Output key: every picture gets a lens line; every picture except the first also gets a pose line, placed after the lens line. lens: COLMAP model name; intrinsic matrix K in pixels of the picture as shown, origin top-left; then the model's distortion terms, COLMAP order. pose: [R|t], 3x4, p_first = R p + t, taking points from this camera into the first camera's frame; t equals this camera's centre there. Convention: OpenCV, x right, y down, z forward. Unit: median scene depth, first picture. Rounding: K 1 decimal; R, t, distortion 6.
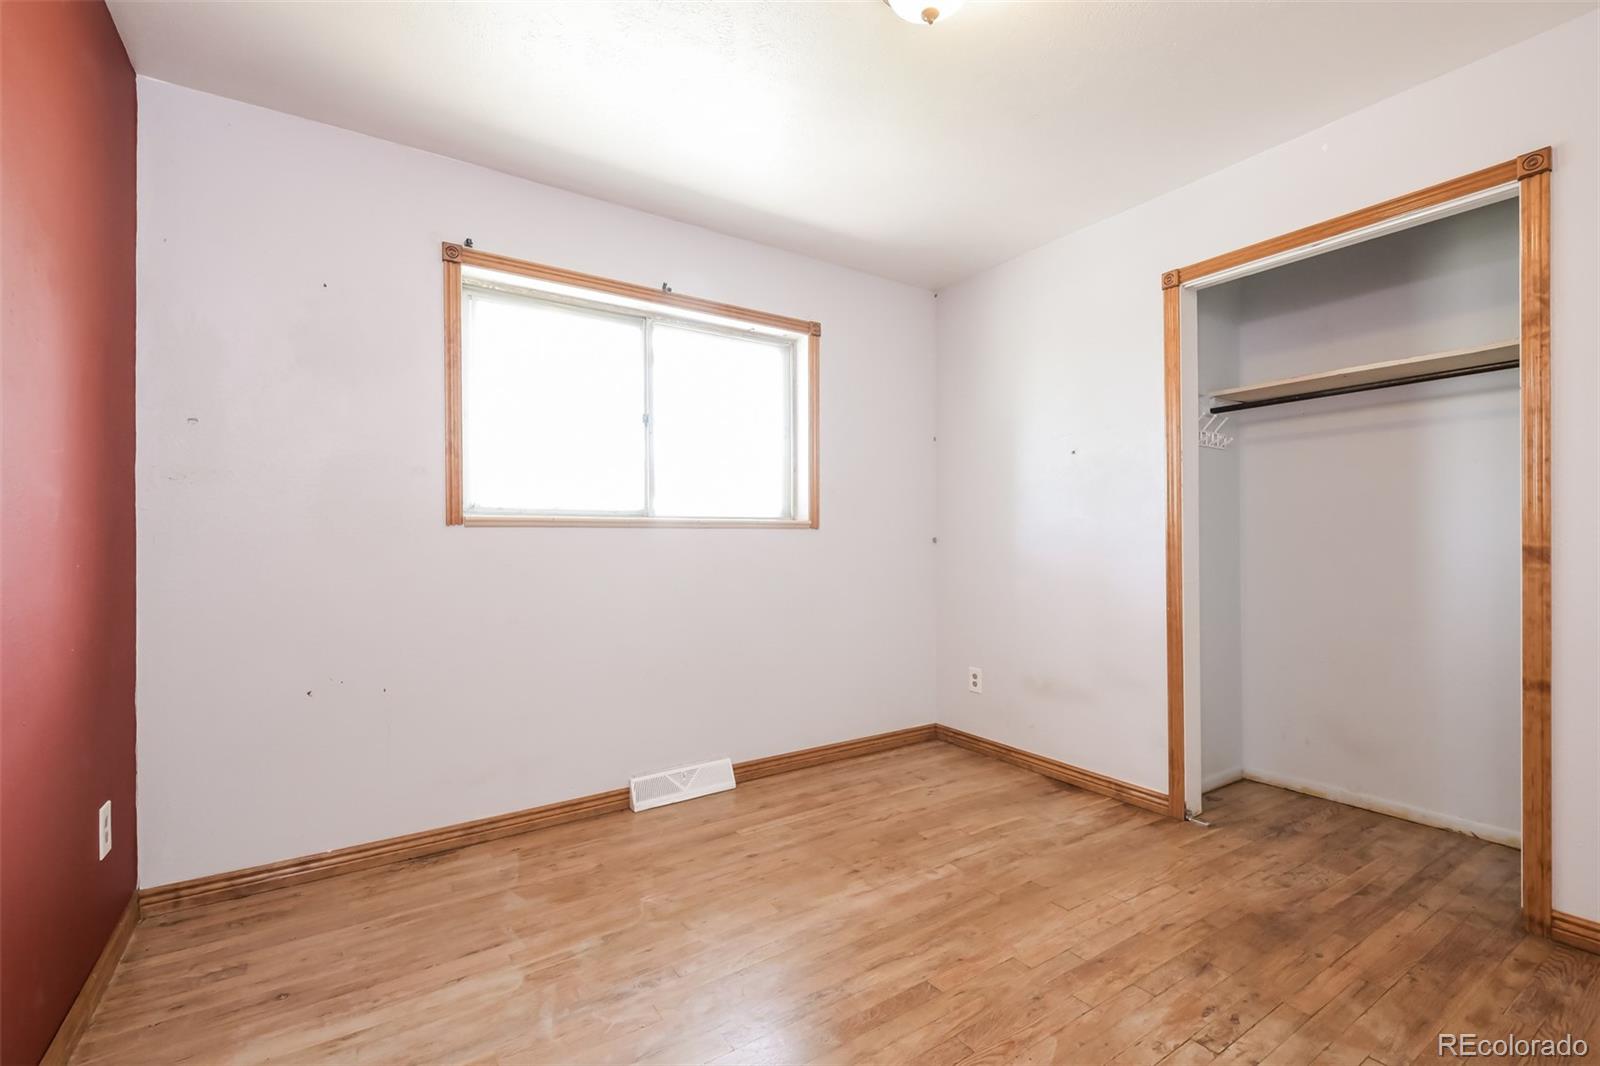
lens RADIAL K [[688.5, 0, 792.4], [0, 688.5, 538.0], [0, 0, 1]] dist [0.037243, -0.017967]
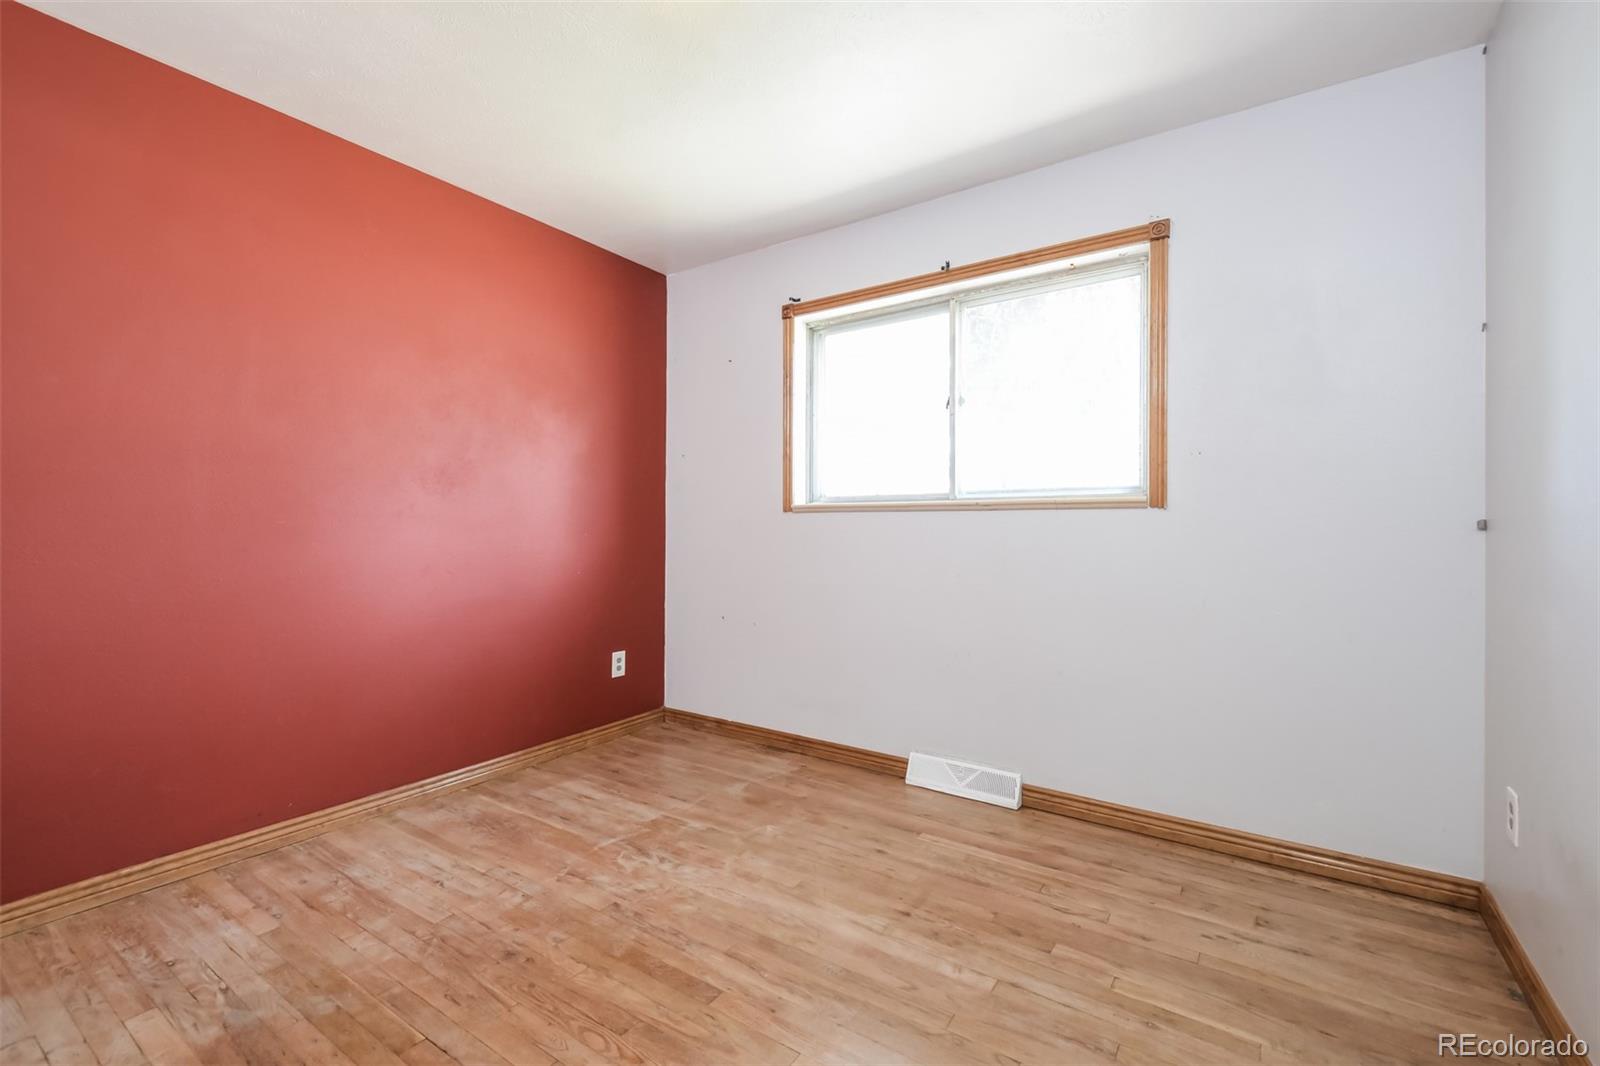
lens RADIAL K [[688.5, 0, 791.5], [0, 688.5, 515.6], [0, 0, 1]] dist [0.037243, -0.017967]
pose [[0.376519, -0.006434, -0.926387, 0.757004], [0.000072, 0.999976, -0.006916, -0.000934], [0.926409, 0.002538, 0.376510, 0.499625]]
